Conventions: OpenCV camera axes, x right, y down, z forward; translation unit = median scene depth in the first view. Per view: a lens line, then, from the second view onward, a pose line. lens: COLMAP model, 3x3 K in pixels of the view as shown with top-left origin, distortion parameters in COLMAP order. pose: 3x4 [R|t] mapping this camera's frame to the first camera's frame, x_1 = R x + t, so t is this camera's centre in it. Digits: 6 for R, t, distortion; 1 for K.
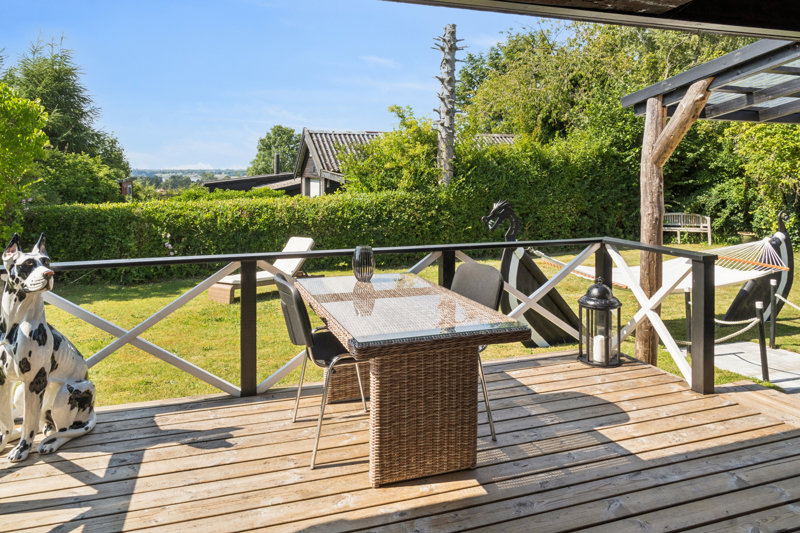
lens RADIAL K [[556.4, 0, 379.2], [0, 556.4, 172.9], [0, 0, 1]] dist [-0.007806, -0.002225]
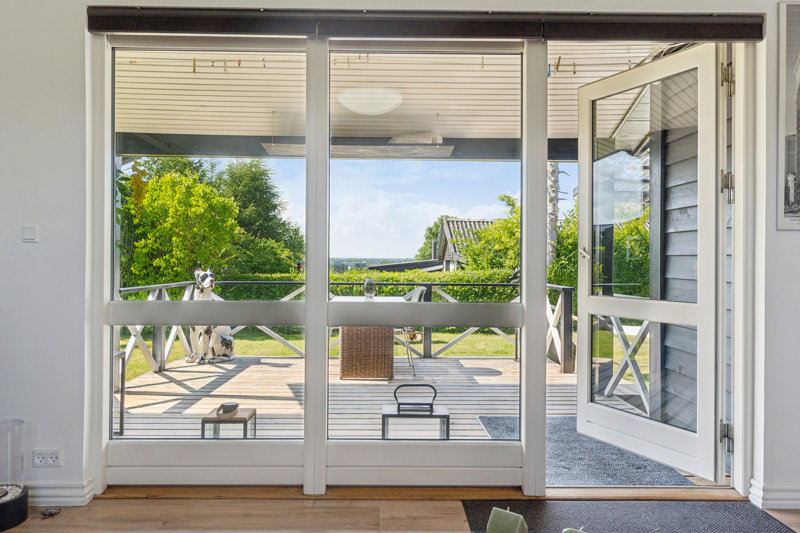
lens RADIAL K [[613.3, 0, 399.0], [0, 613.3, 267.8], [0, 0, 1]] dist [0.006505, 0.000657]
pose [[0.949685, 0.013251, -0.312927, 0.221247], [-0.013145, 0.999911, 0.002450, 0.029069], [0.312932, 0.001786, 0.949774, -0.276233]]
